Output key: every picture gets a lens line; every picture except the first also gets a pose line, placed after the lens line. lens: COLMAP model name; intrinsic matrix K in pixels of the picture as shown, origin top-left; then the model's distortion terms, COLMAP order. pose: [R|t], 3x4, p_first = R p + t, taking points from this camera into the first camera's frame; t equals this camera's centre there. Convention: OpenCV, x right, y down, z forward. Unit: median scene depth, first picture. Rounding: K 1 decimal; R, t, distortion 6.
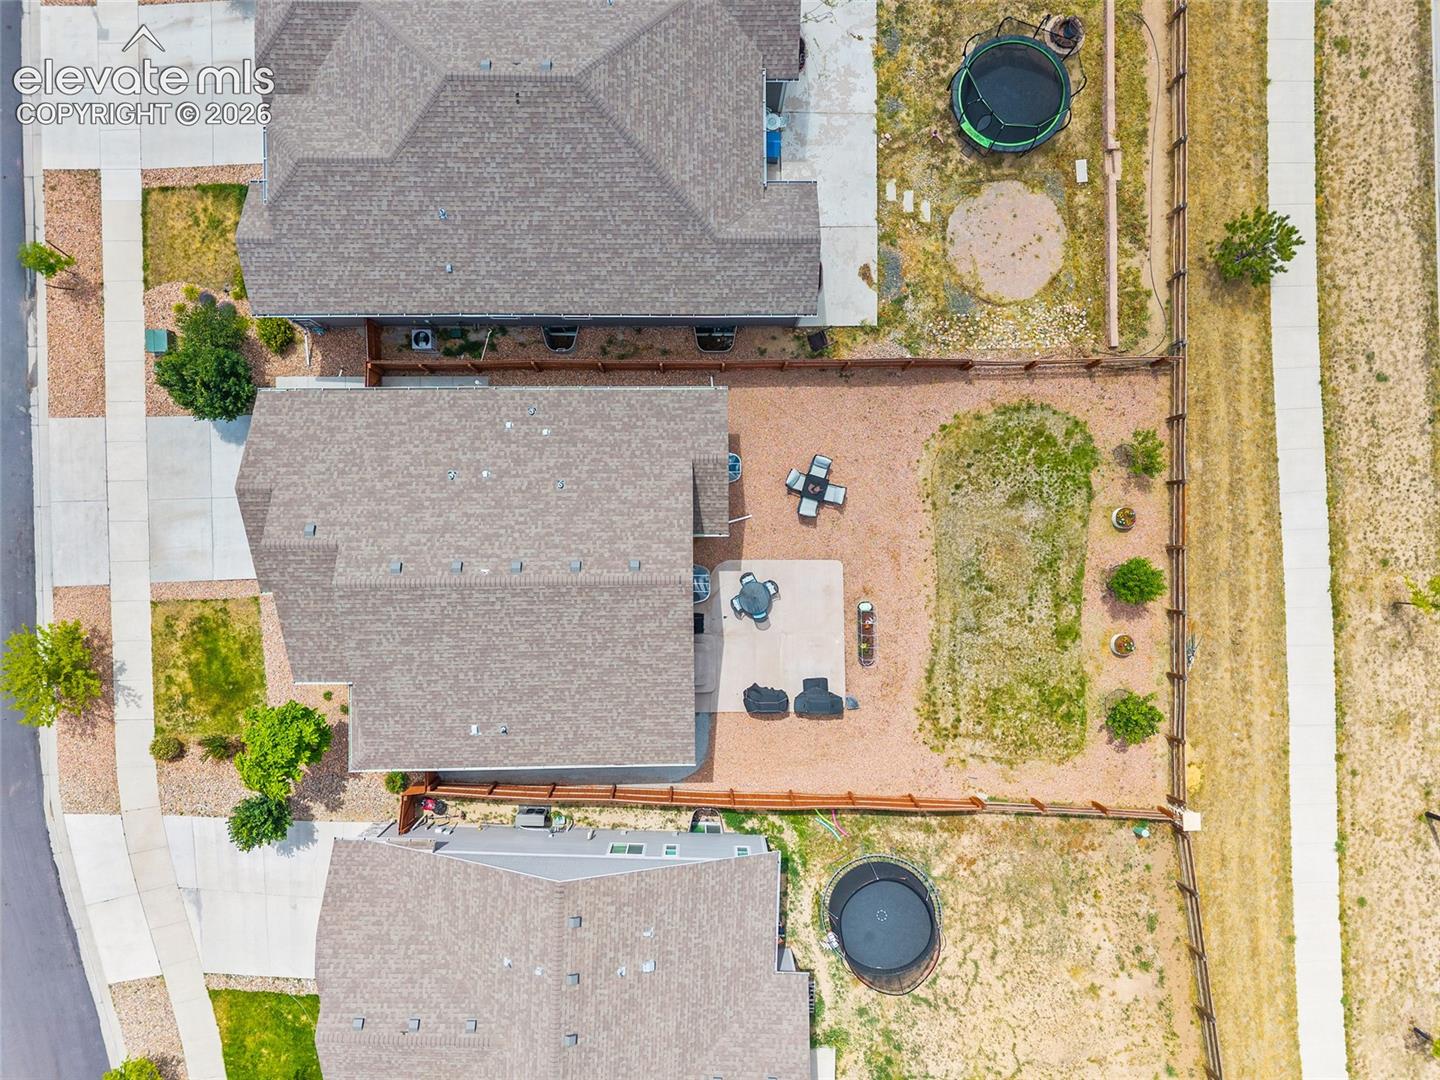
lens RADIAL K [[963.7, 0, 720.0], [0, 963.7, 540.0], [0, 0, 1]] dist [0.036123, -0.040421]
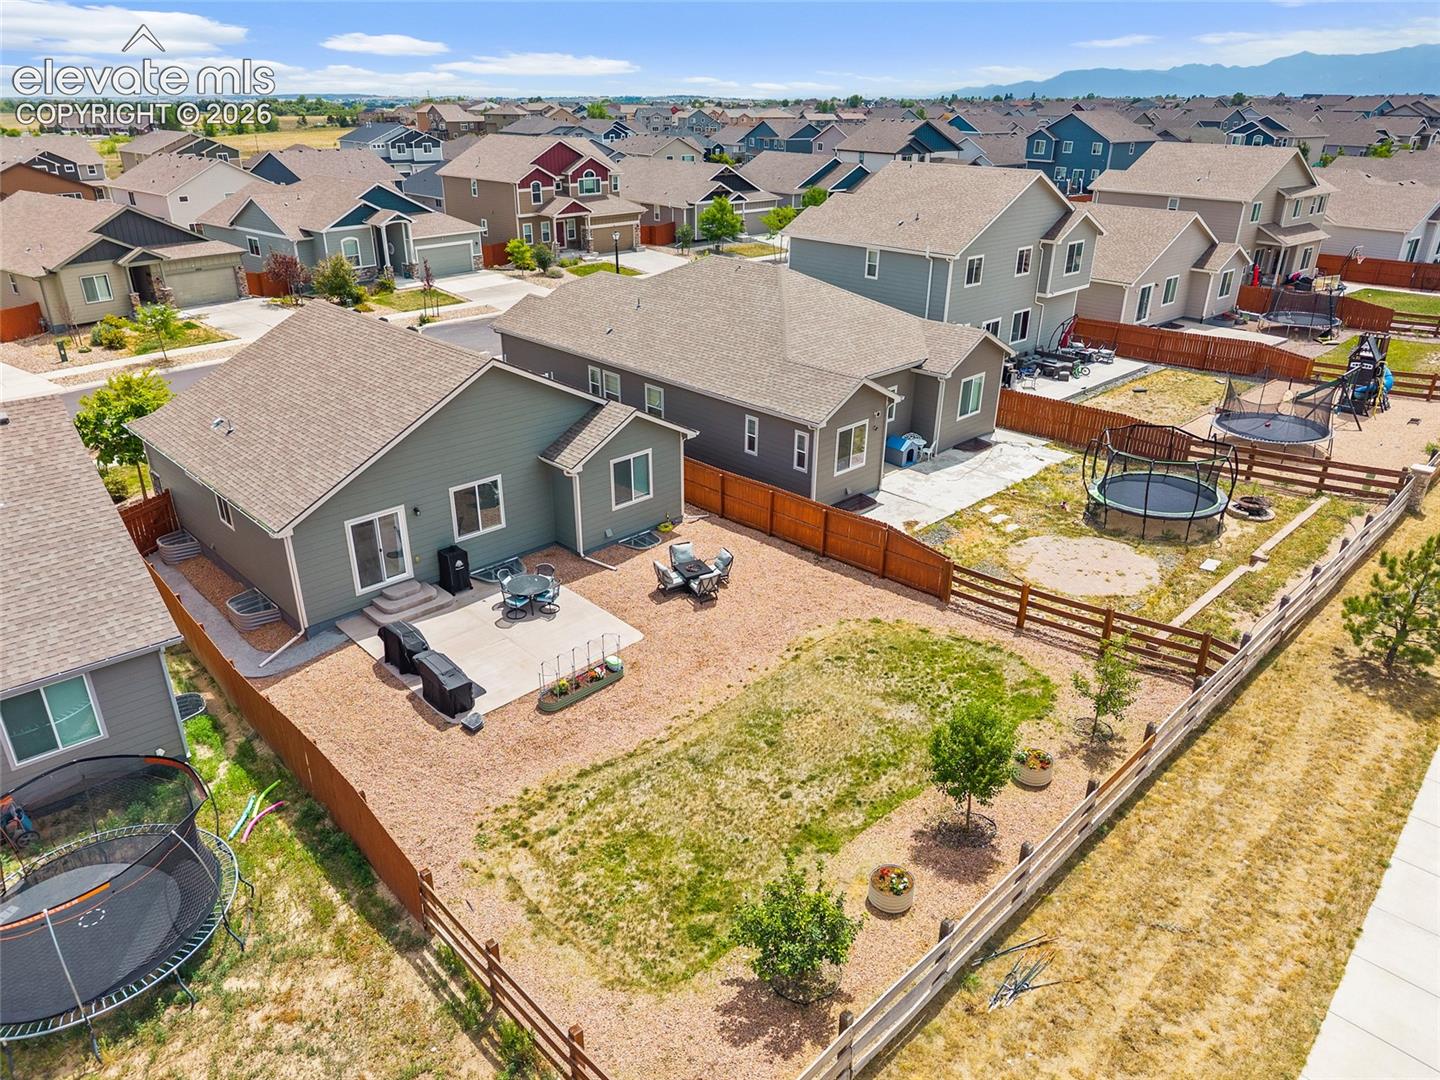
lens RADIAL K [[963.7, 0, 720.0], [0, 963.7, 540.0], [0, 0, 1]] dist [0.036123, -0.040421]
pose [[0.696545, 0.290196, -0.656210, 0.607527], [-0.717484, 0.289977, -0.633348, 0.408118], [0.006491, 0.911976, 0.410193, 0.648792]]
